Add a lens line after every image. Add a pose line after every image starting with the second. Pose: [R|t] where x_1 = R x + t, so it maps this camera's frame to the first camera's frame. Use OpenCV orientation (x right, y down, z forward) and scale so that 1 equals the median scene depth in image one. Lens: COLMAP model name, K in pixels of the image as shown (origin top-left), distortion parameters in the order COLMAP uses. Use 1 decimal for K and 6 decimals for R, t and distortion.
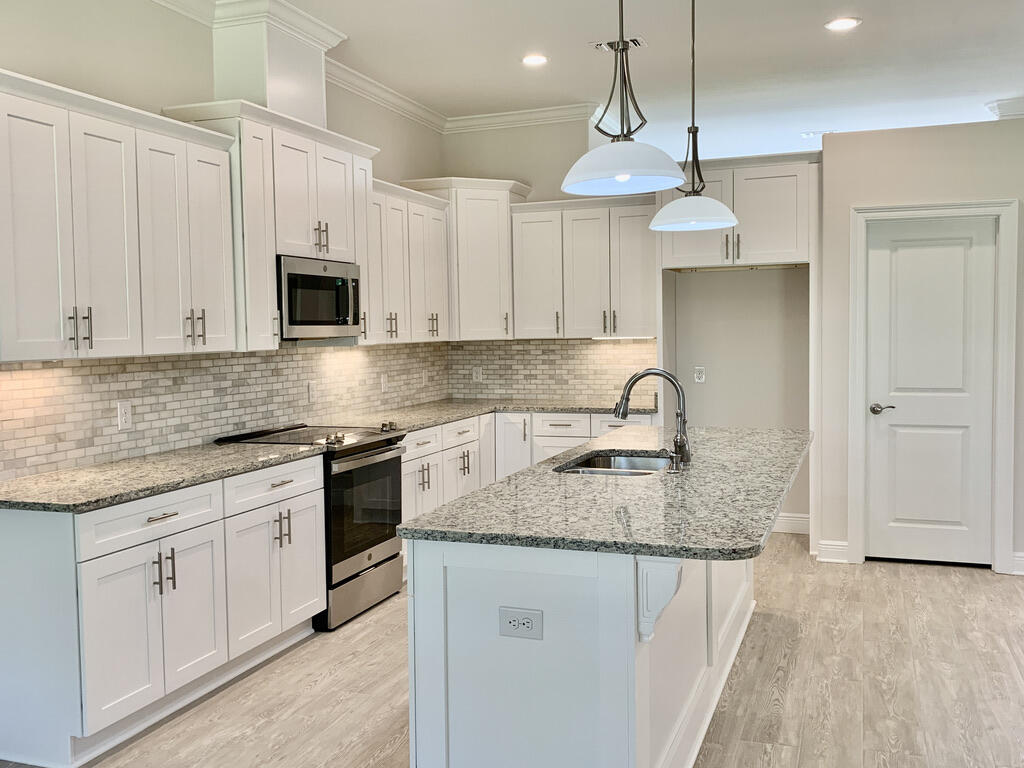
lens RADIAL K [[951.2, 0, 521.2], [0, 951.2, 384.2], [0, 0, 1]] dist [0.024316, 0.000000]
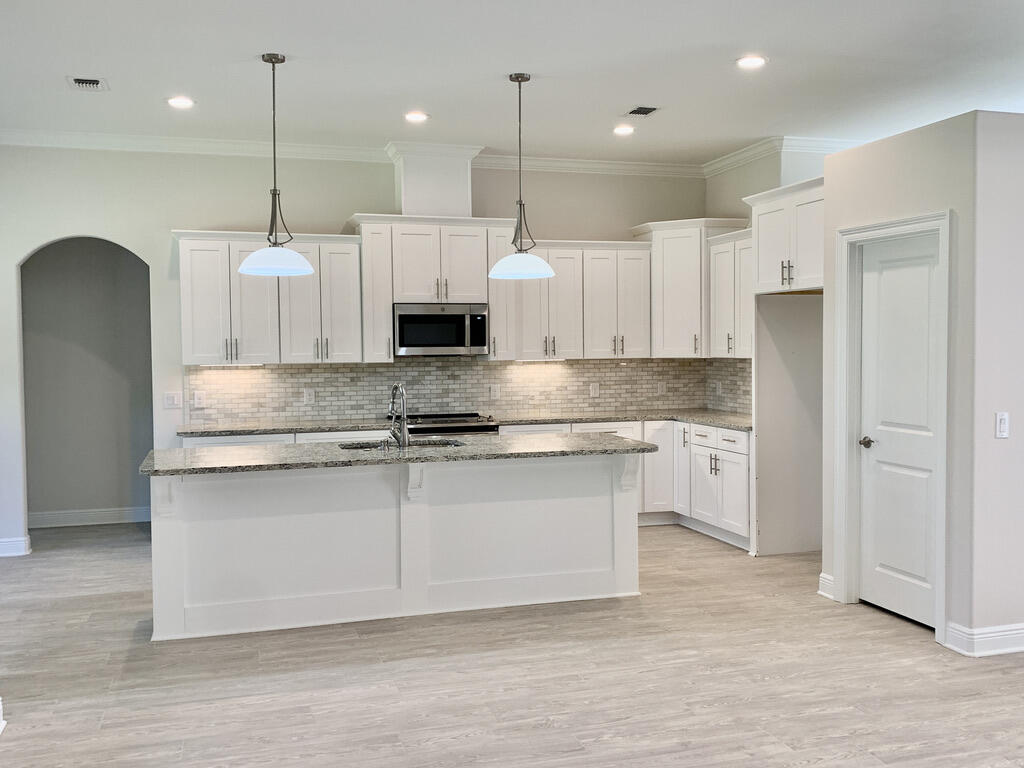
lens RADIAL K [[951.2, 0, 523.5], [0, 951.2, 383.1], [0, 0, 1]] dist [0.024316, 0.000000]
pose [[0.604754, 0.044049, -0.795194, 1.049808], [-0.048207, 0.998663, 0.018658, -0.038266], [0.794952, 0.027050, 0.606069, 0.191136]]
